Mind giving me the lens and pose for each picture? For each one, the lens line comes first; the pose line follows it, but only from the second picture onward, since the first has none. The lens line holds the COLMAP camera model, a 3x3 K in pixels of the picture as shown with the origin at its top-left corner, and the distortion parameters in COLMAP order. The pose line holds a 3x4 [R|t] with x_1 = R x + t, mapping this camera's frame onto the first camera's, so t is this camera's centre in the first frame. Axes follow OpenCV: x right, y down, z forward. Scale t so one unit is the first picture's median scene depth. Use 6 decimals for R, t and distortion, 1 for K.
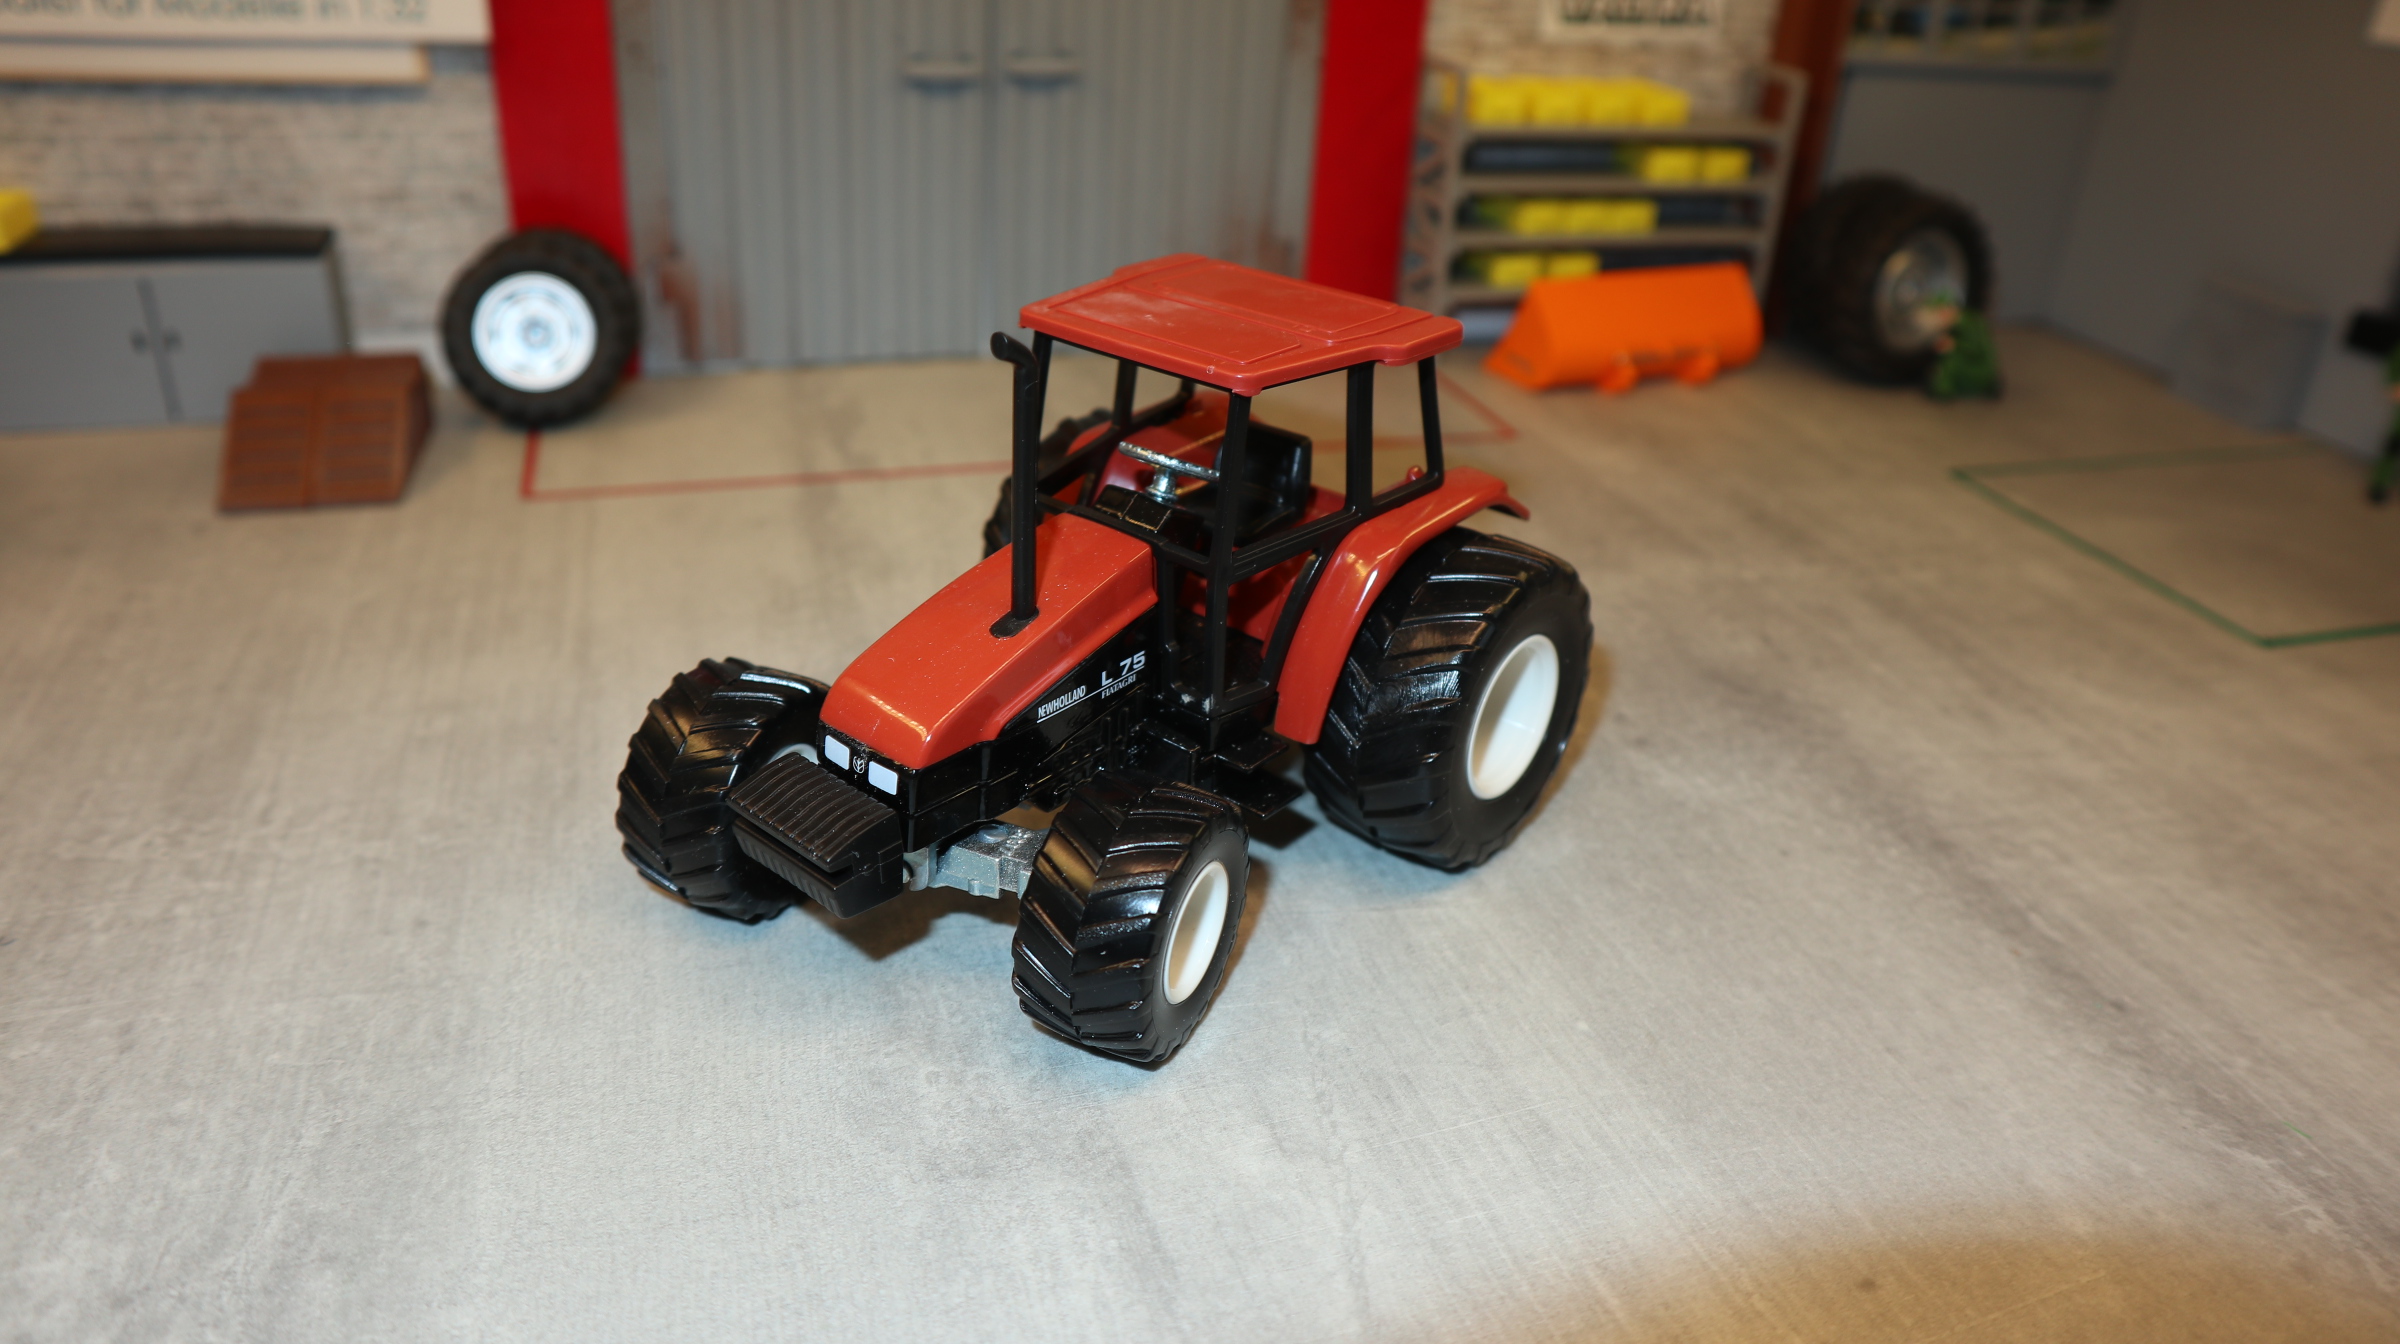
lens RADIAL K [[1694.1, 0, 1199.7], [0, 1694.1, 668.4], [0, 0, 1]] dist [-0.109455, 0.081818]
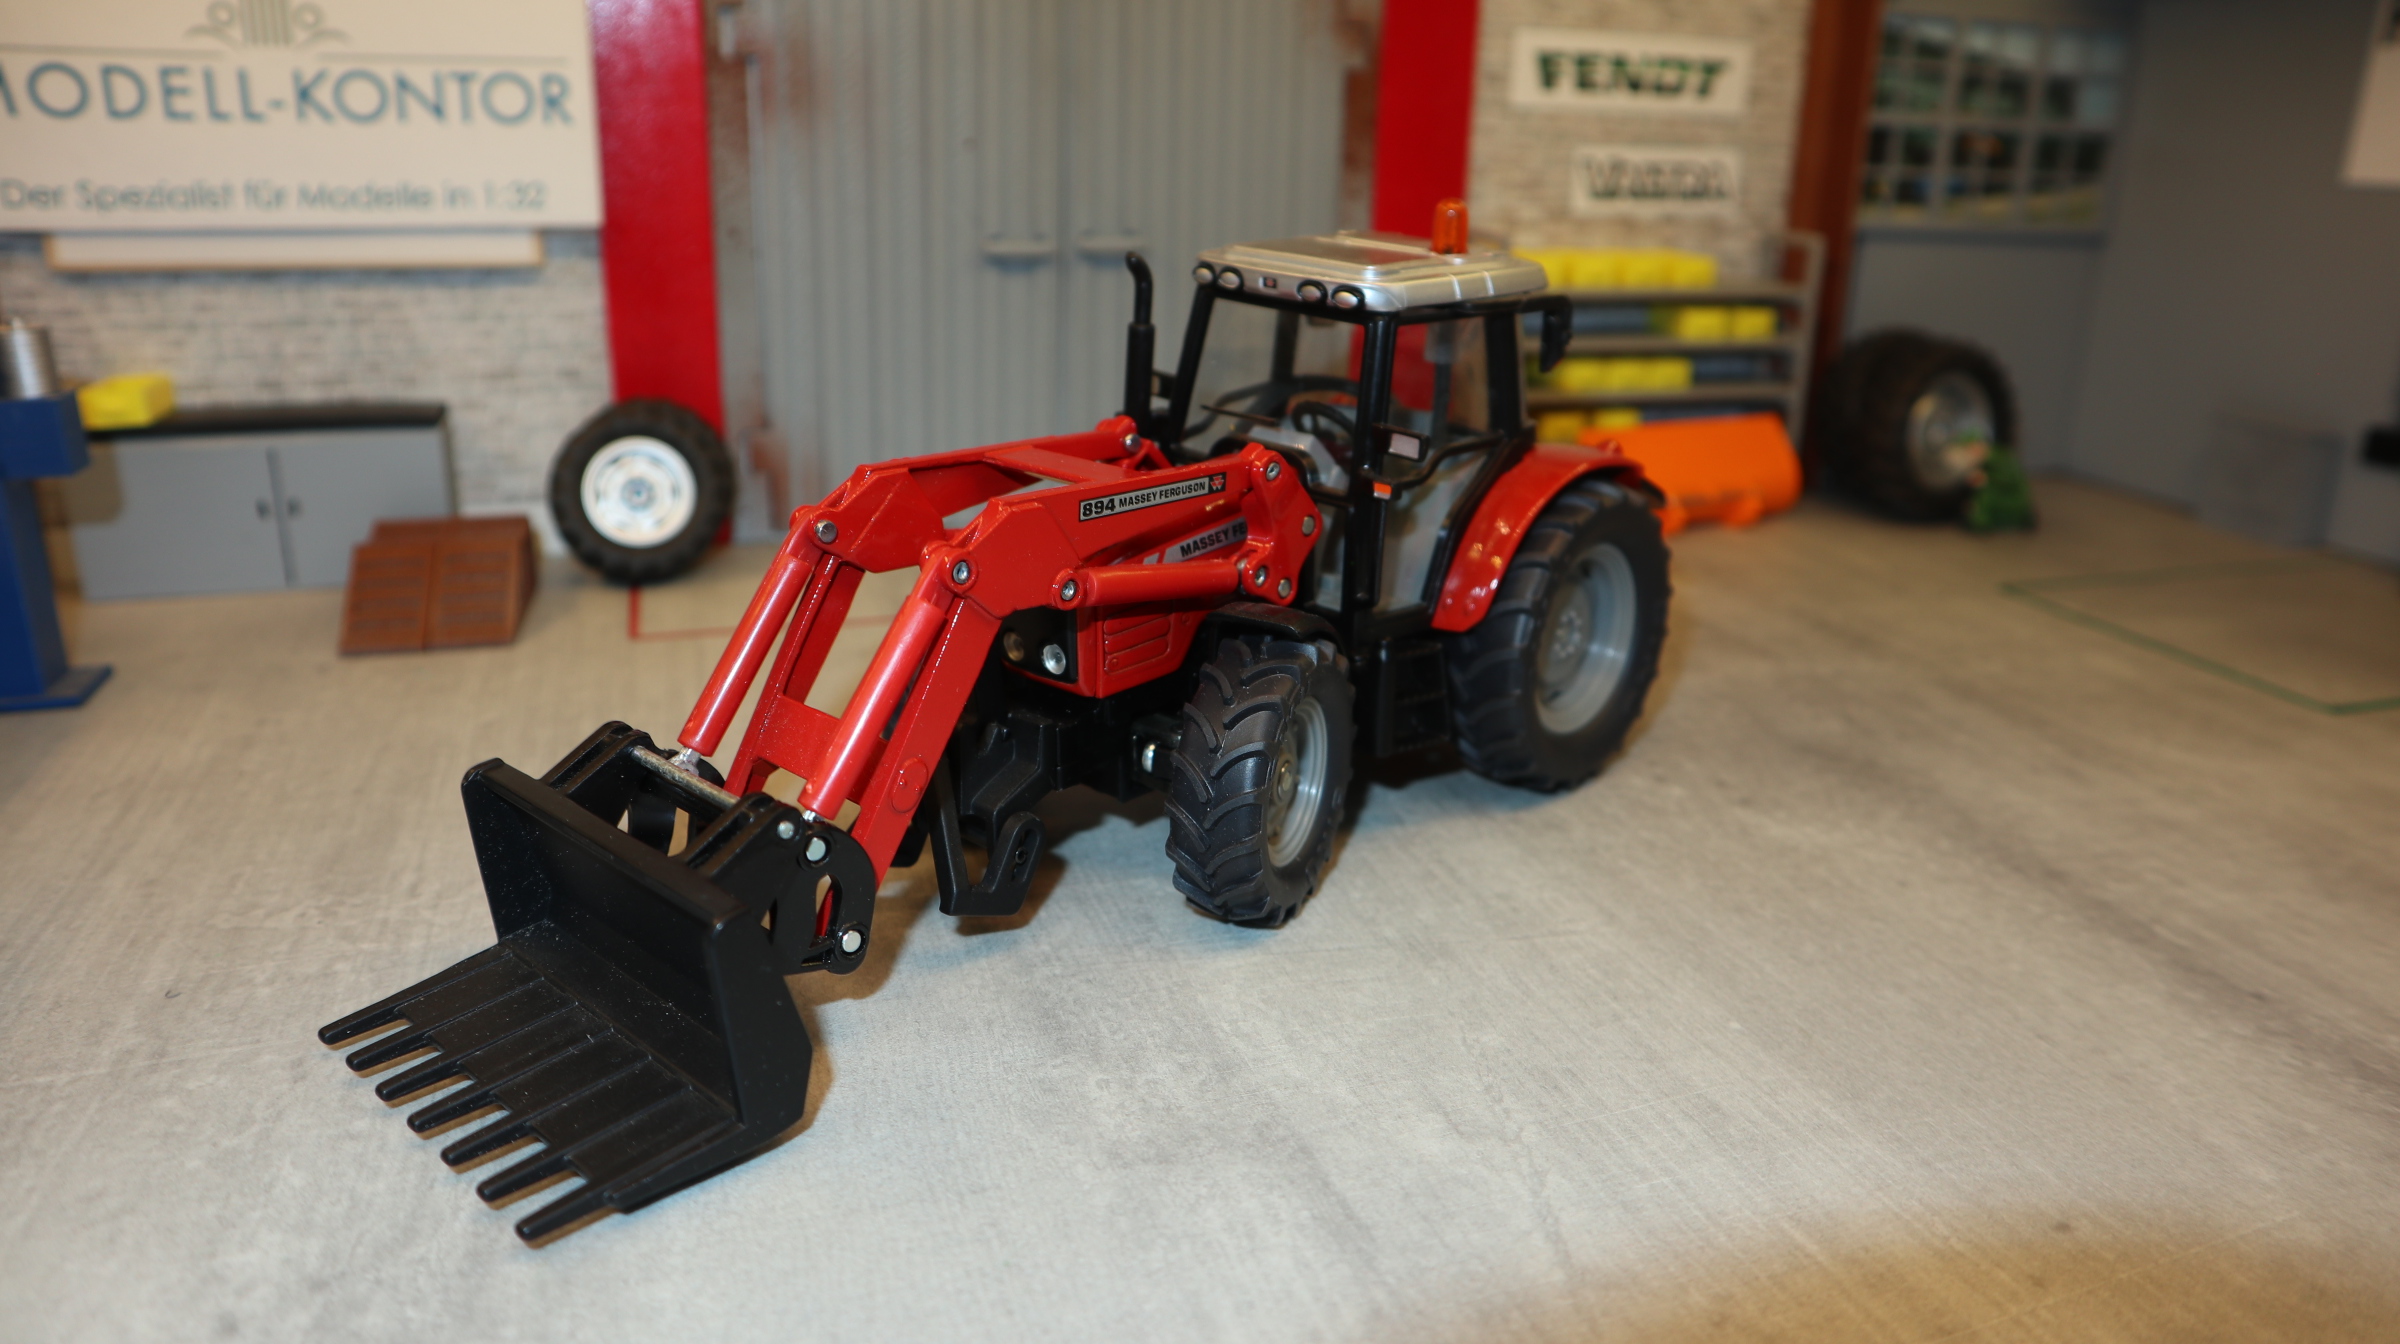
lens RADIAL K [[1691.8, 0, 1202.3], [0, 1691.8, 664.9], [0, 0, 1]] dist [-0.105110, 0.074471]
pose [[0.999341, -0.036194, -0.002725, -0.075538], [0.035293, 0.986513, -0.159831, 0.136719], [0.008473, 0.159630, 0.987141, -0.027228]]
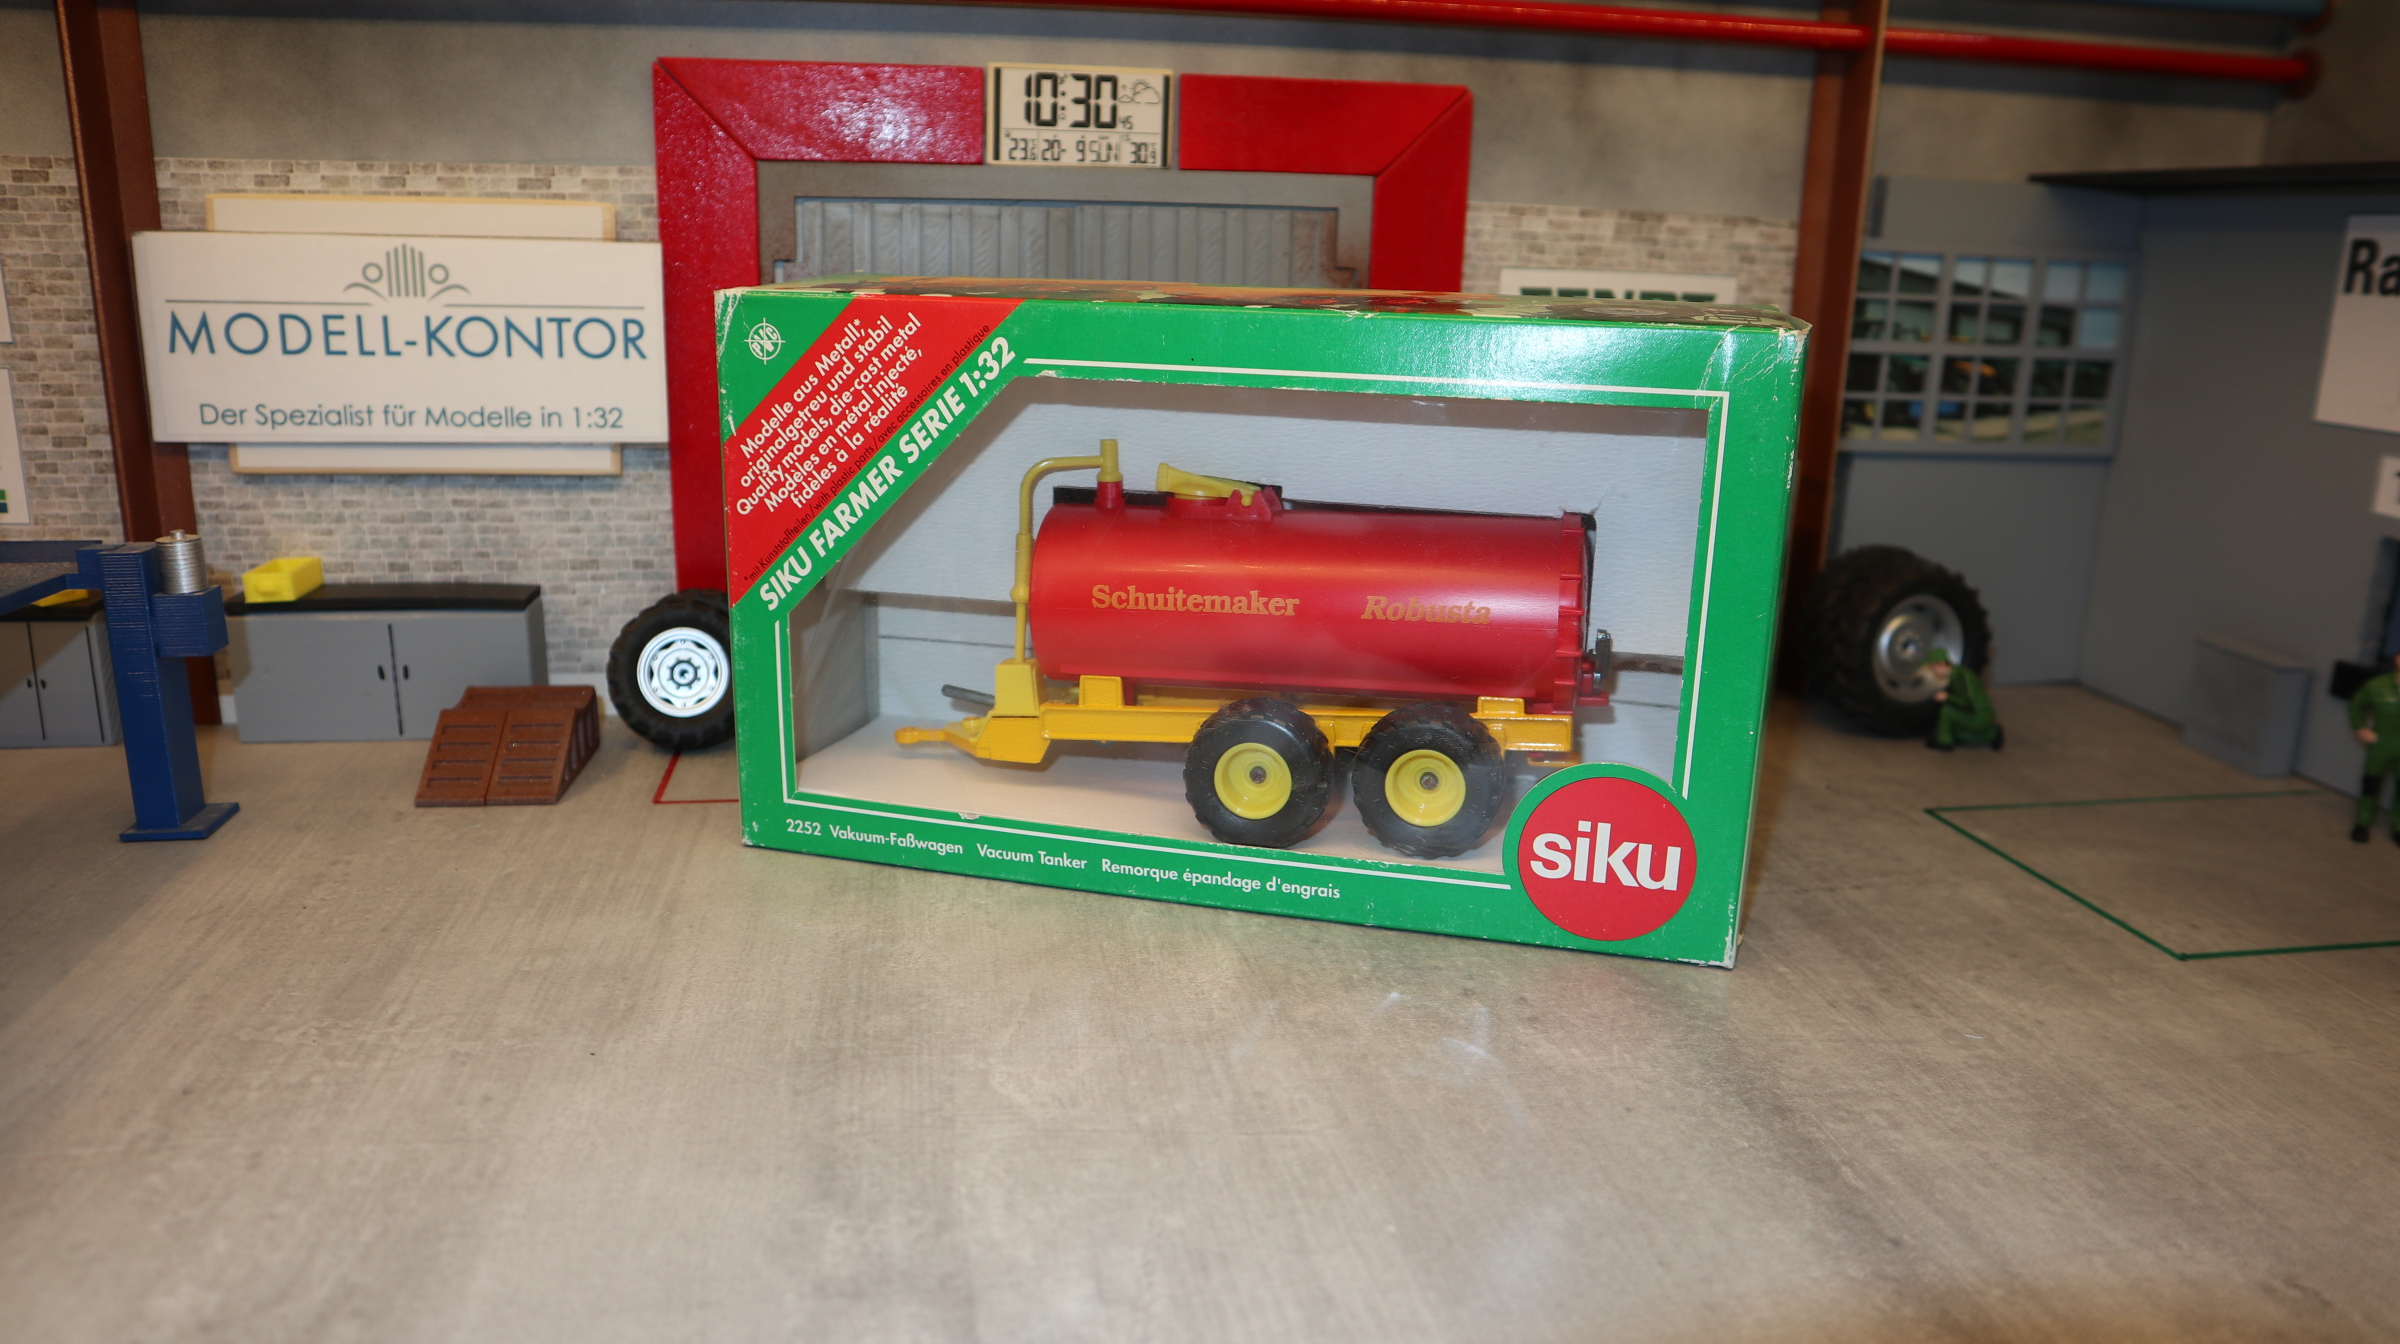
lens RADIAL K [[1688.3, 0, 1198.3], [0, 1688.3, 675.3], [0, 0, 1]] dist [-0.115636, 0.084494]
pose [[0.990039, 0.005580, -0.140685, 0.236775], [-0.036626, 0.975021, -0.219074, 0.088605], [0.135948, 0.222044, 0.965512, -0.213719]]
